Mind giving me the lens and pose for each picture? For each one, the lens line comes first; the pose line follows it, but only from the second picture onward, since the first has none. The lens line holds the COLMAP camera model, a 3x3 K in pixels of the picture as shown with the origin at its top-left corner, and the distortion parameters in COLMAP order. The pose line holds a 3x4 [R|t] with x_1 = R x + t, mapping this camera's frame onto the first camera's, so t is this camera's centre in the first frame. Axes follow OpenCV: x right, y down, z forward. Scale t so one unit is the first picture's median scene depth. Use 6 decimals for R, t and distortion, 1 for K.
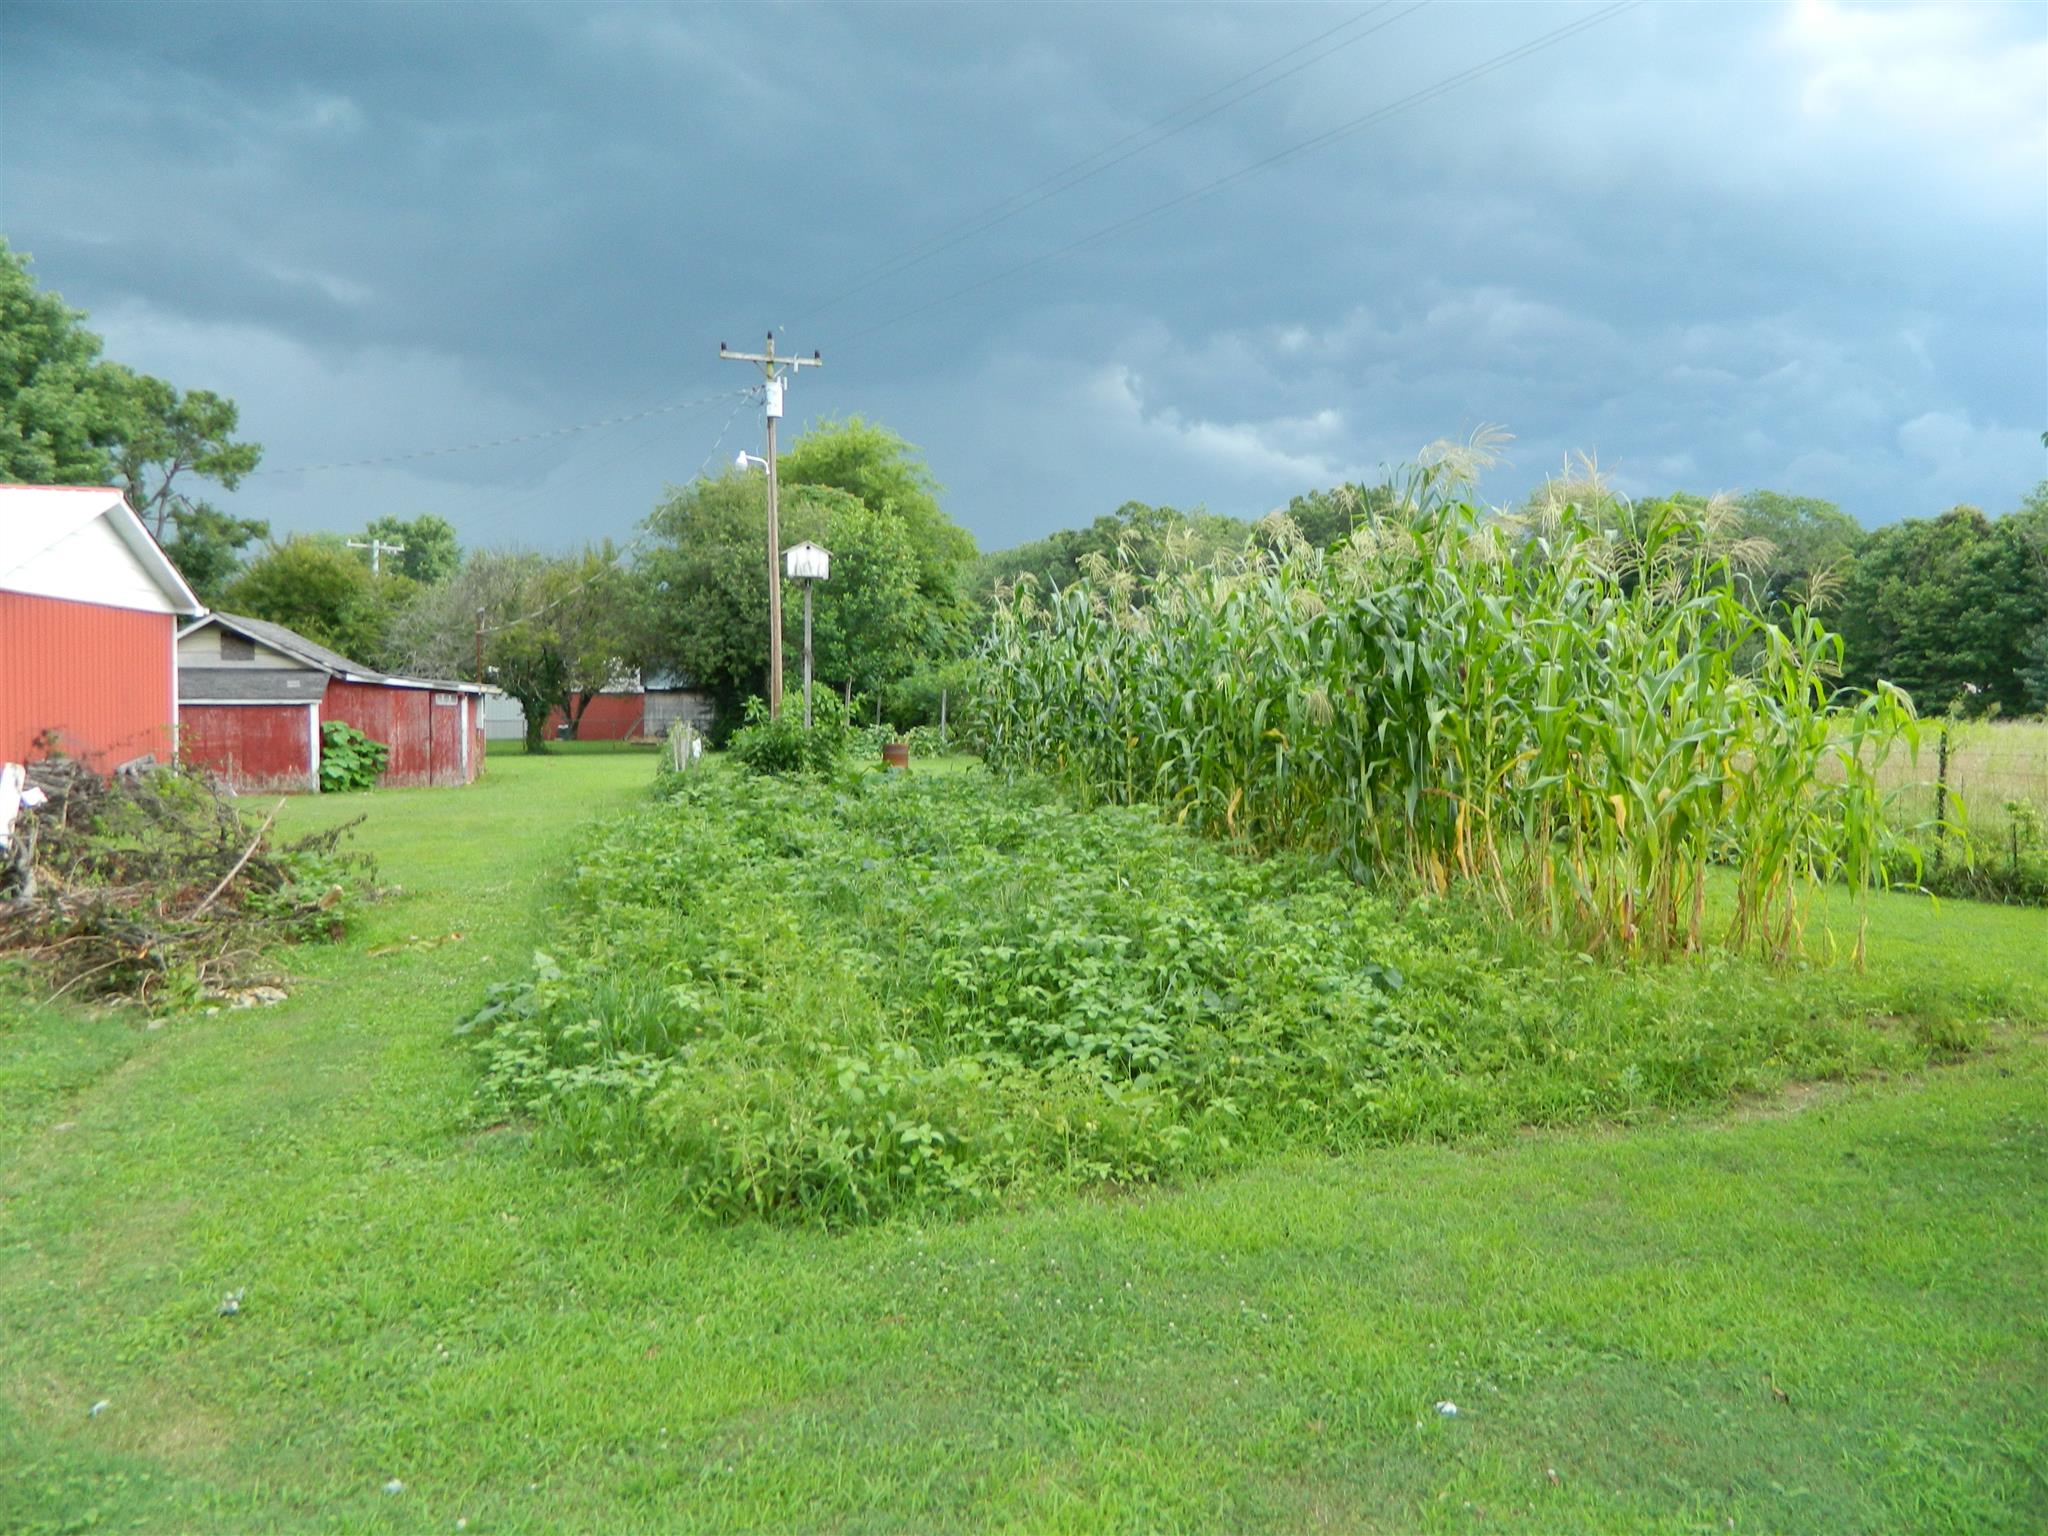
lens RADIAL K [[1498.9, 0, 1022.3], [0, 1498.9, 761.7], [0, 0, 1]] dist [0.004853, -0.003954]
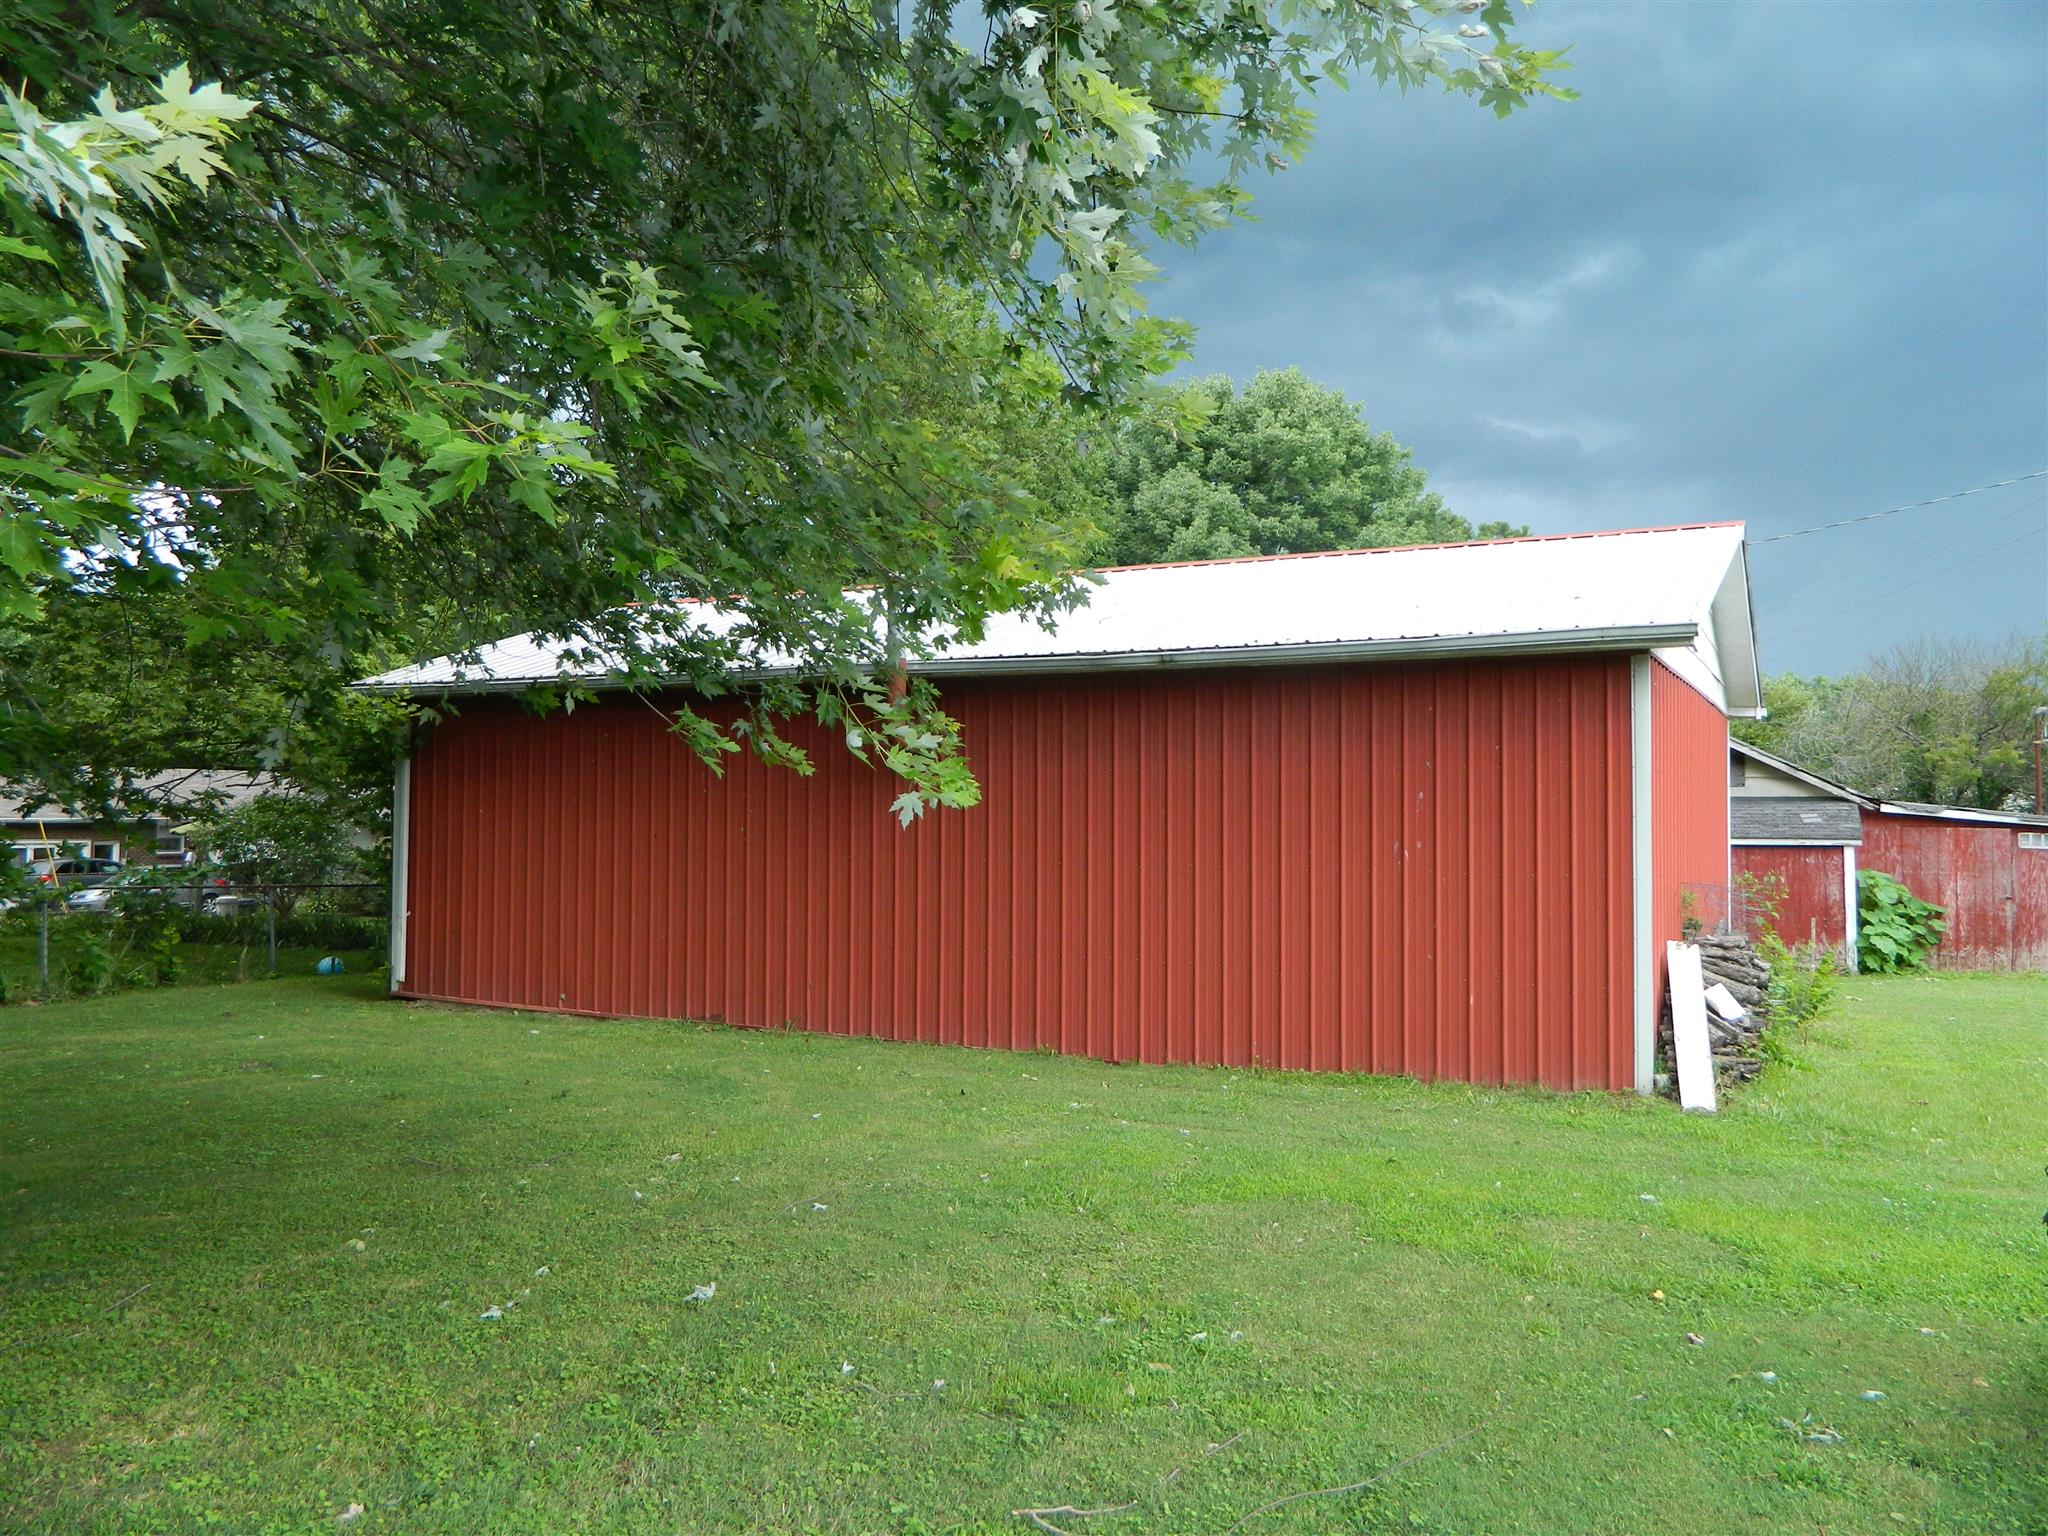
lens RADIAL K [[1498.9, 0, 1024.3], [0, 1498.9, 772.6], [0, 0, 1]] dist [0.004853, -0.003954]
pose [[0.734371, -0.025543, -0.678268, -0.267762], [-0.032390, 0.996834, -0.072610, -0.008938], [0.677975, 0.075291, 0.731218, 0.214692]]
